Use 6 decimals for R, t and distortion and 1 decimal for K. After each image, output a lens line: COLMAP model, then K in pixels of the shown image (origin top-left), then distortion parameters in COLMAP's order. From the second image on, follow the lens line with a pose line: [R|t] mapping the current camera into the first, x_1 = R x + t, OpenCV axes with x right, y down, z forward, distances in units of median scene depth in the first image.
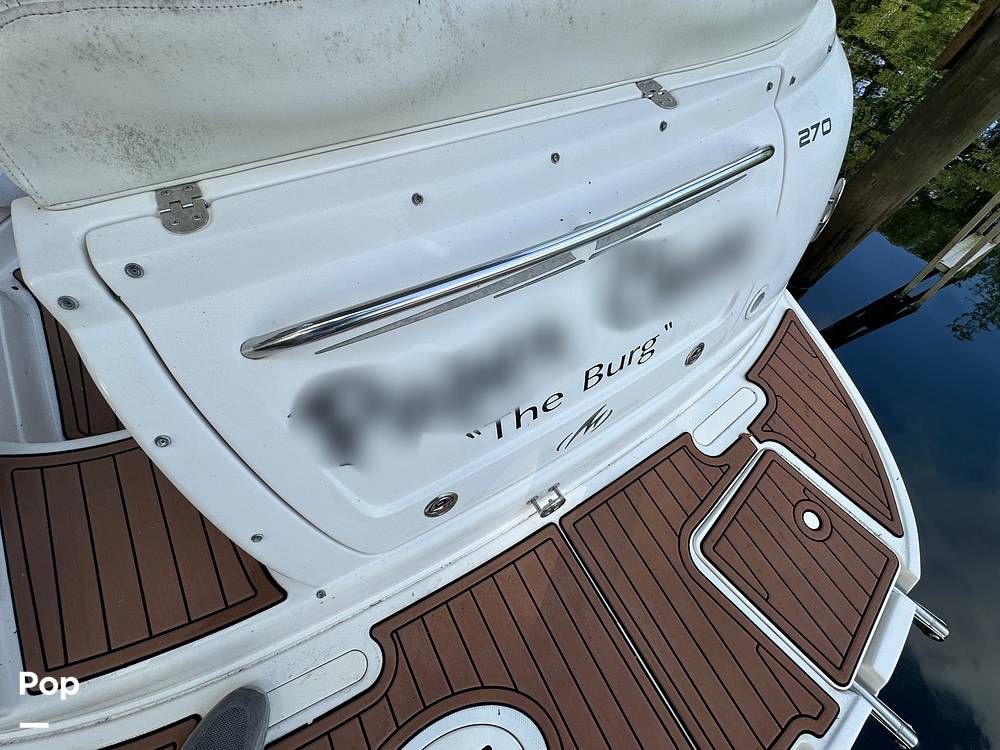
lens RADIAL K [[399.9, 0, 500.6], [0, 399.9, 373.7], [0, 0, 1]] dist [-0.005368, 0.001133]
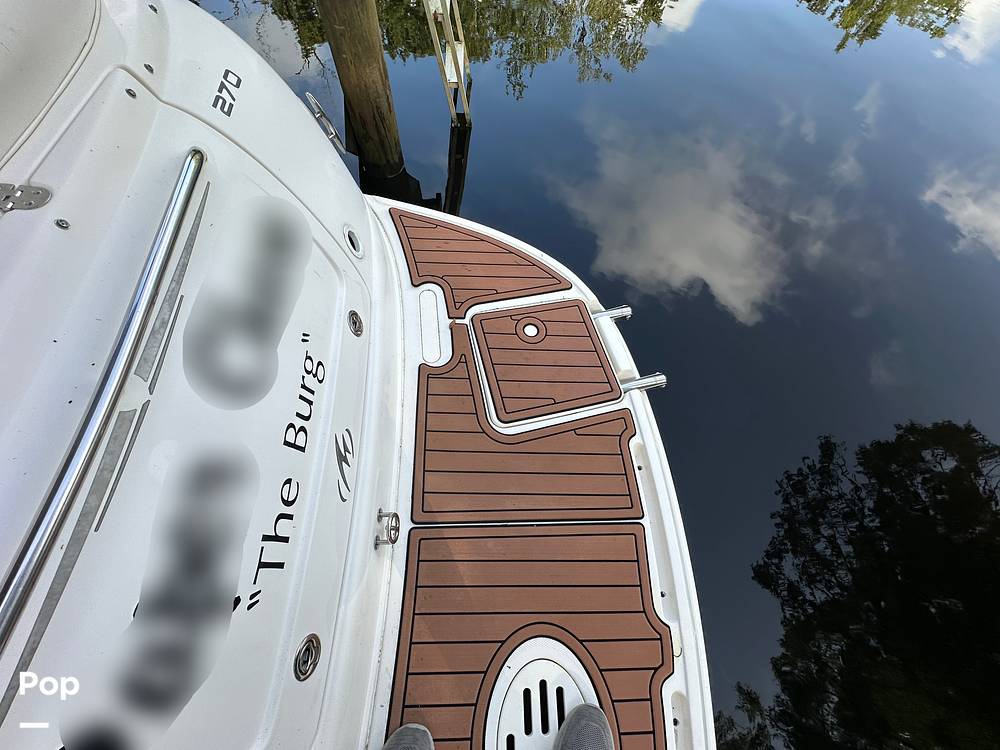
lens RADIAL K [[399.9, 0, 500.6], [0, 399.9, 373.7], [0, 0, 1]] dist [-0.005368, 0.001133]
pose [[0.495514, -0.802734, 0.331788, 0.237616], [0.750069, 0.588075, 0.302597, -0.003747], [-0.438021, 0.098923, 0.893505, -0.075675]]
